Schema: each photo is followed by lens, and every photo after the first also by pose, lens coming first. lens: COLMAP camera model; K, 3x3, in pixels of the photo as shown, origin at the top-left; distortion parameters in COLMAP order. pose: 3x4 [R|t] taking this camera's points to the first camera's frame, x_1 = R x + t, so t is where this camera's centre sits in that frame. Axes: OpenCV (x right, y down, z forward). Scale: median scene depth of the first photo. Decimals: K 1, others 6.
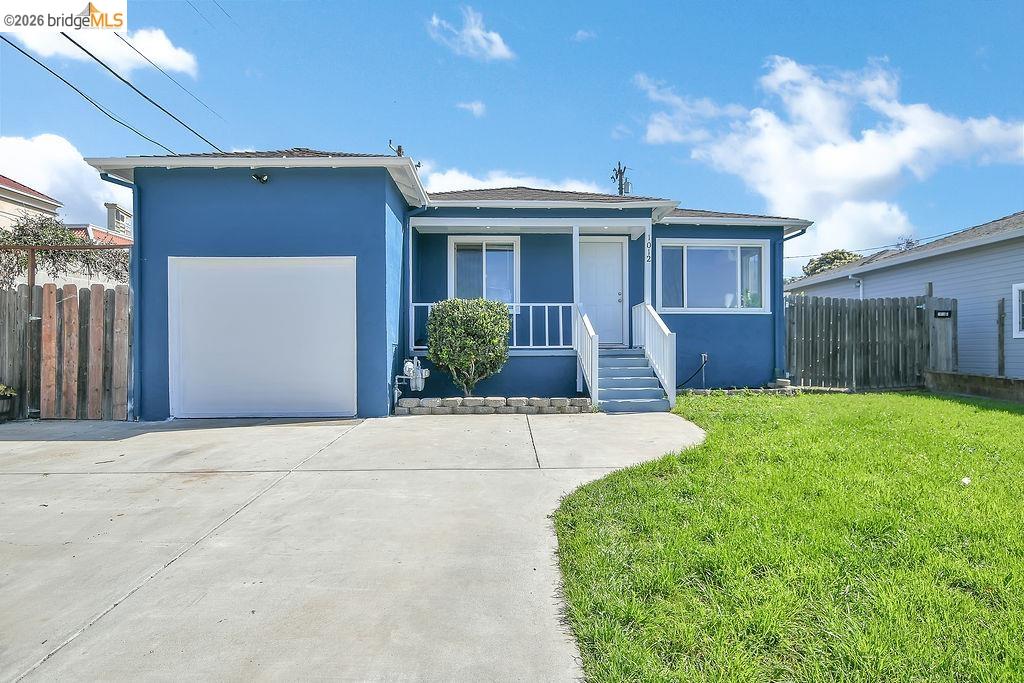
lens RADIAL K [[553.2, 0, 514.0], [0, 553.2, 336.1], [0, 0, 1]] dist [-0.013304, 0.000572]
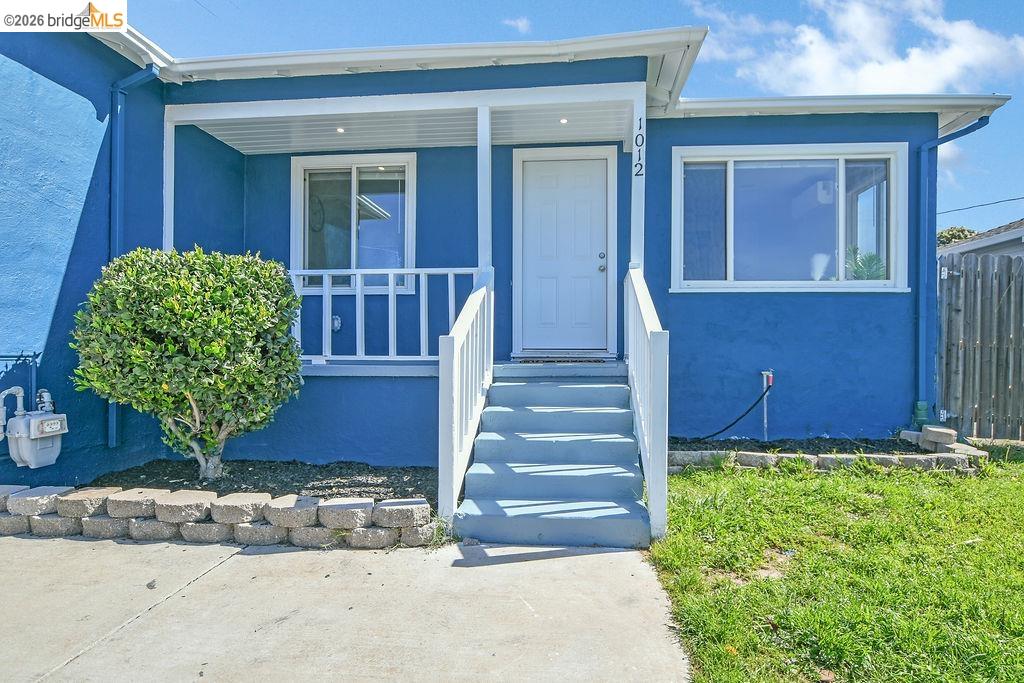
lens RADIAL K [[553.2, 0, 508.1], [0, 553.2, 341.8], [0, 0, 1]] dist [-0.013304, 0.000572]
pose [[0.991370, 0.004554, -0.131016, 0.173544], [-0.002214, 0.999836, 0.017996, -0.003358], [0.131077, -0.017551, 0.991217, 0.463689]]
